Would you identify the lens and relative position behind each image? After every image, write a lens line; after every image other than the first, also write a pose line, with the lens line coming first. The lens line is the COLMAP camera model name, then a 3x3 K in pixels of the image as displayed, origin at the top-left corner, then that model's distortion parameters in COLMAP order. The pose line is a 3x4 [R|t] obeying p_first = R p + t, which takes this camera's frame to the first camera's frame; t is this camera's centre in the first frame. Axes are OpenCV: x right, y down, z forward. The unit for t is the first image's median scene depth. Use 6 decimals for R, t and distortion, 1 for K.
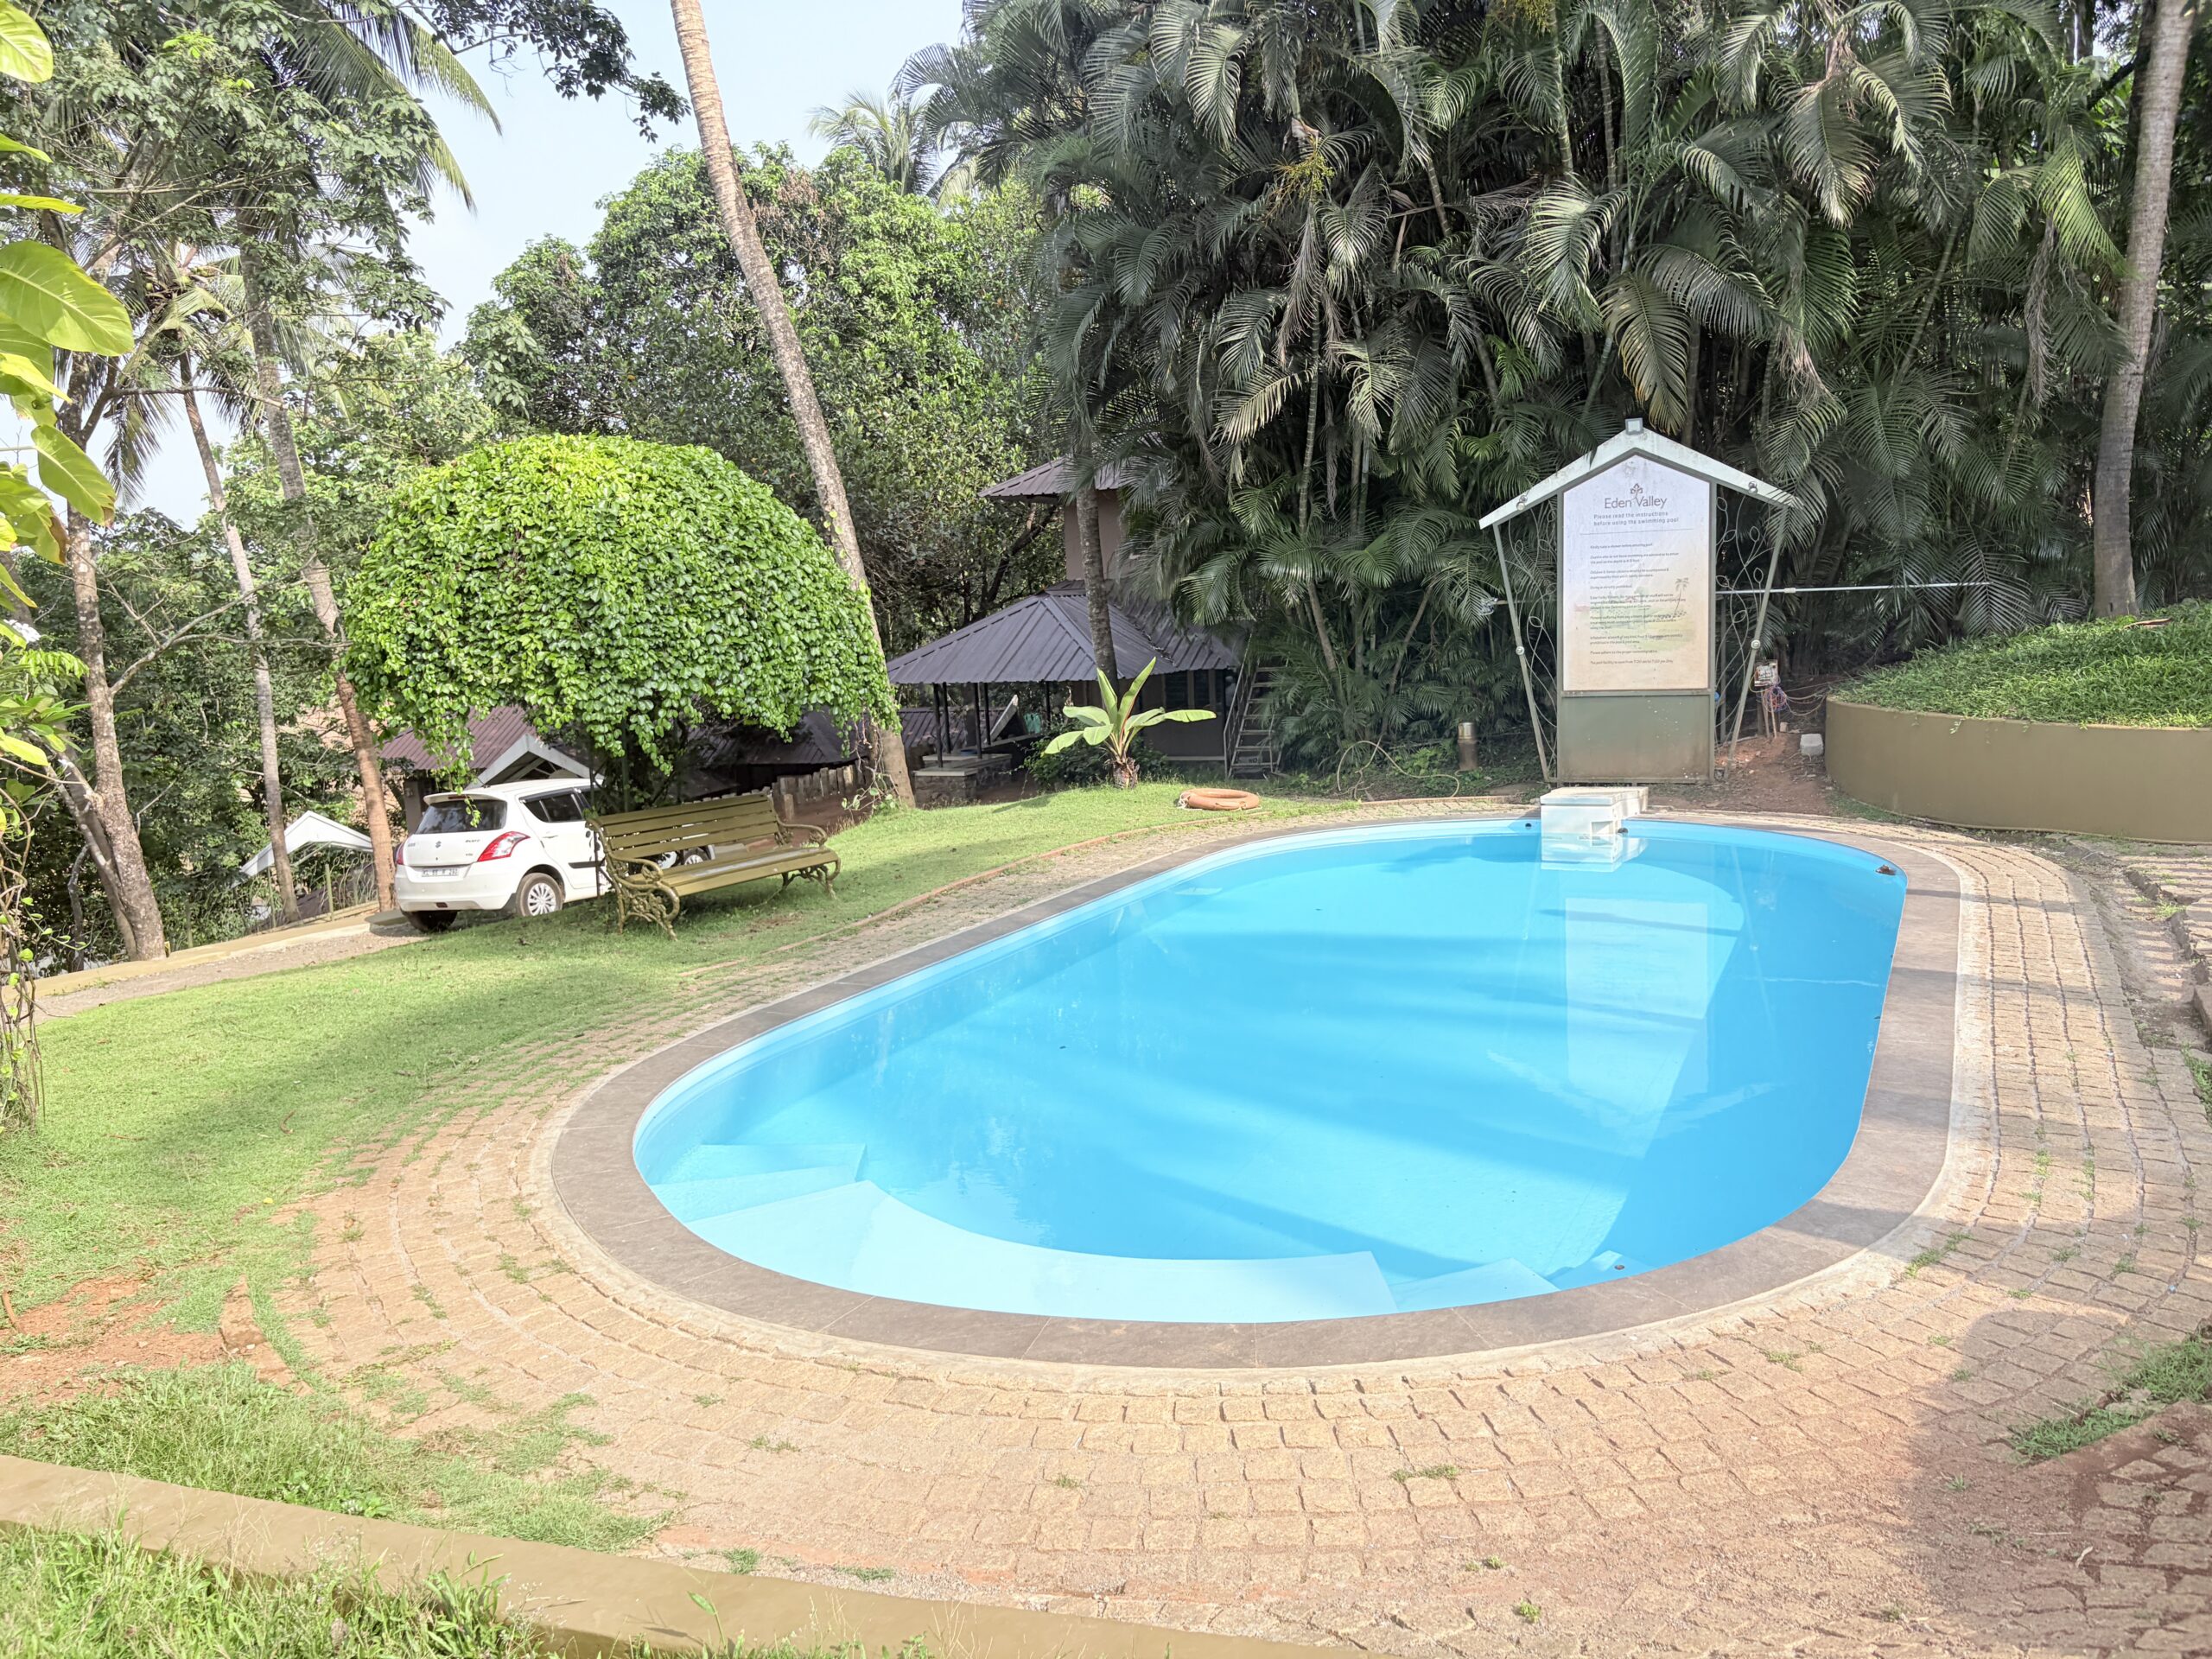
lens RADIAL K [[1694.7, 0, 1106.0], [0, 1694.7, 829.5], [0, 0, 1]] dist [0.005416, 0.008180]
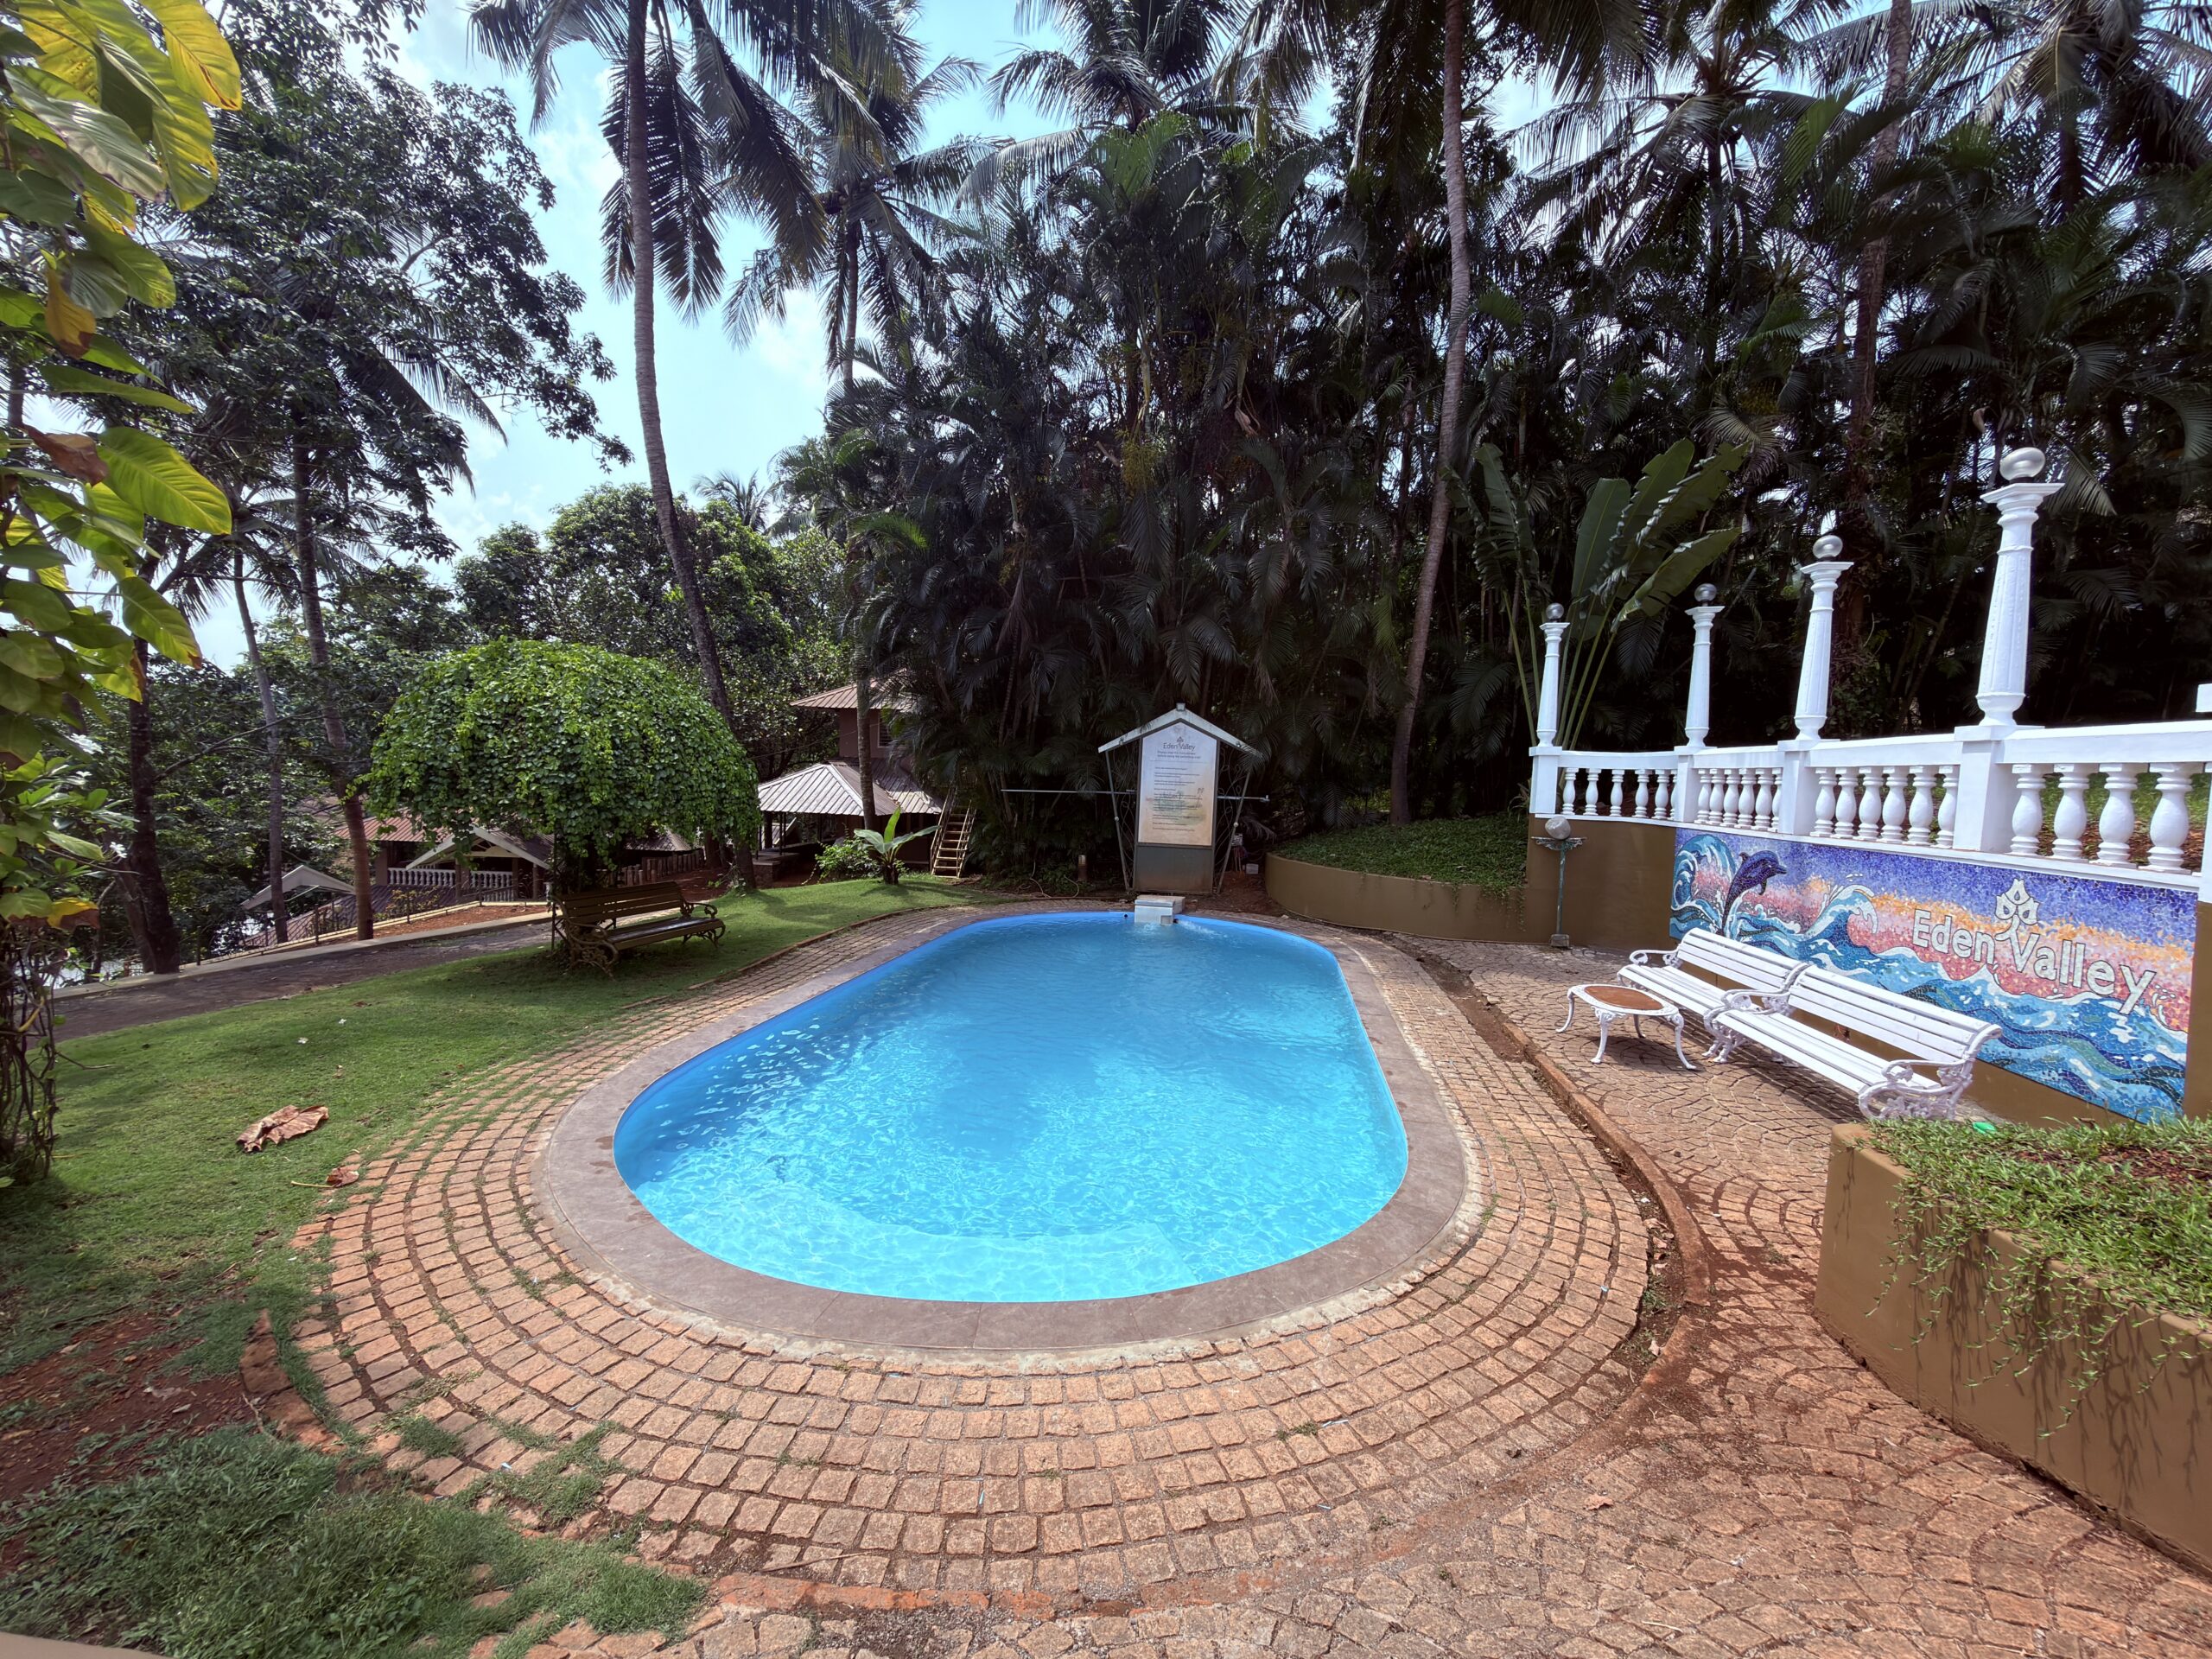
lens RADIAL K [[883.0, 0, 1100.8], [0, 883.0, 832.3], [0, 0, 1]] dist [0.000154, 0.000063]
pose [[0.953245, 0.061439, 0.295888, -0.058334], [-0.040474, 0.996250, -0.076473, -0.016252], [-0.299477, 0.060922, 0.952156, 0.082772]]
